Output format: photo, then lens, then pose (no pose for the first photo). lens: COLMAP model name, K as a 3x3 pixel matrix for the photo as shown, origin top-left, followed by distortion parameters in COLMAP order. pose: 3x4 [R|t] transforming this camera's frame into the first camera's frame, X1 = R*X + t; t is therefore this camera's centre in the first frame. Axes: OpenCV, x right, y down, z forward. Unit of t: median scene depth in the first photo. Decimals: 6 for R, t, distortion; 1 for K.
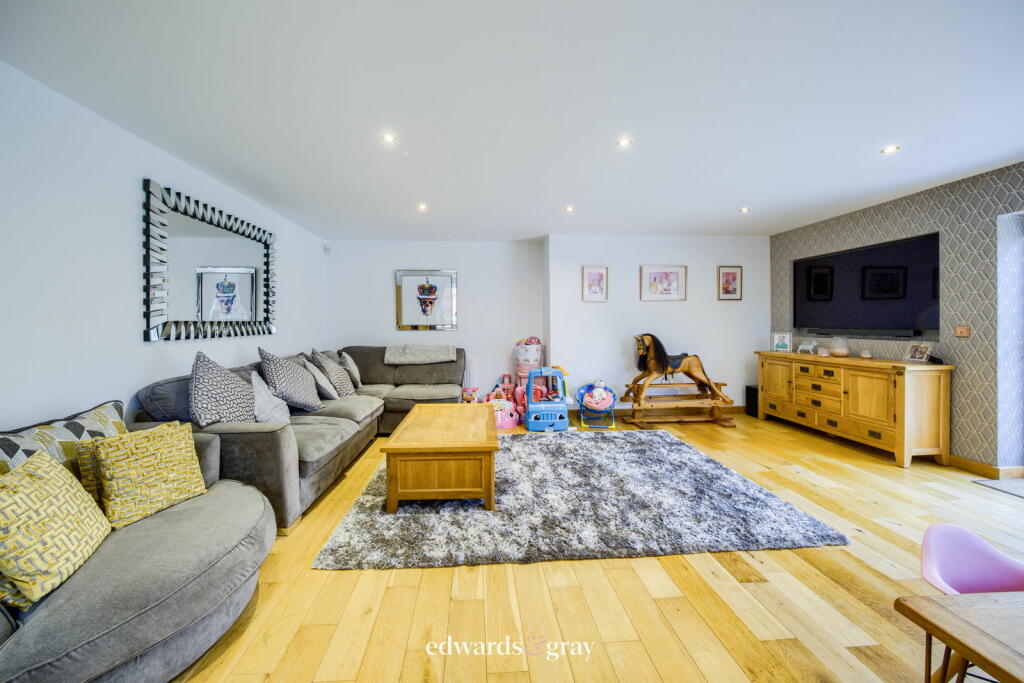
lens RADIAL K [[350.2, 0, 490.3], [0, 350.2, 325.0], [0, 0, 1]] dist [-0.019584, -0.000010]
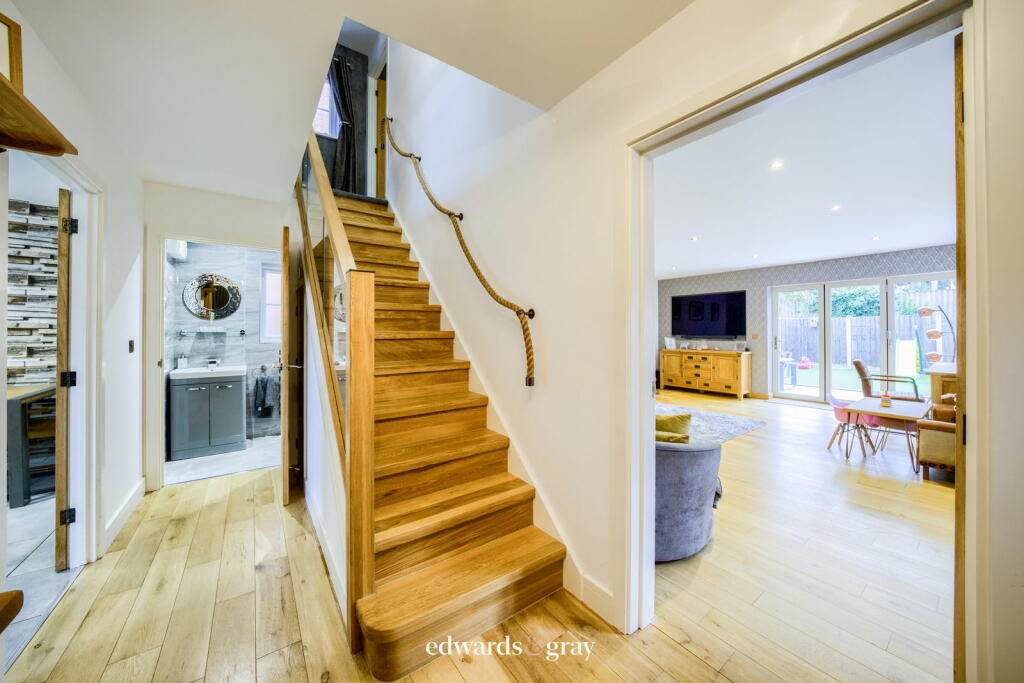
lens RADIAL K [[356.0, 0, 511.6], [0, 356.0, 330.0], [0, 0, 1]] dist [-0.000278, 0.000080]
pose [[0.833537, 0.006585, 0.552425, -0.819264], [-0.000064, 0.999930, -0.011823, 0.004045], [-0.552464, 0.009820, 0.833479, -0.049391]]
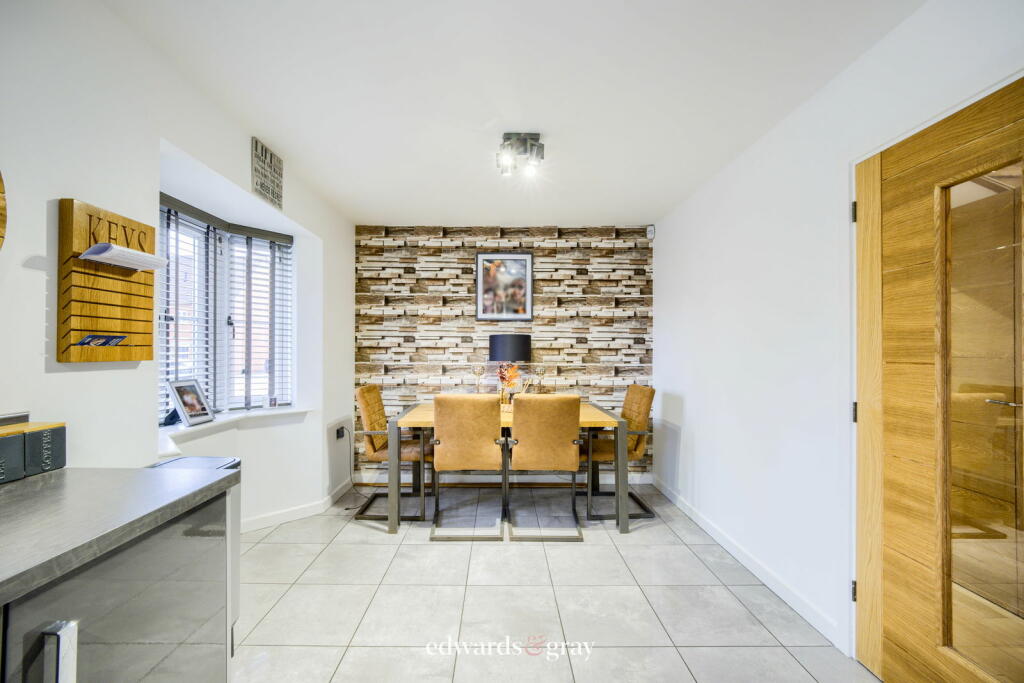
lens RADIAL K [[549.0, 0, 512.0], [0, 549.0, 341.5], [0, 0, 1]] dist [0.000200, -0.000002]
pose [[0.999683, 0.002511, -0.025055, -1.753063], [-0.003016, 0.999793, -0.020132, -0.000183], [0.024999, 0.020201, 0.999483, -0.077166]]
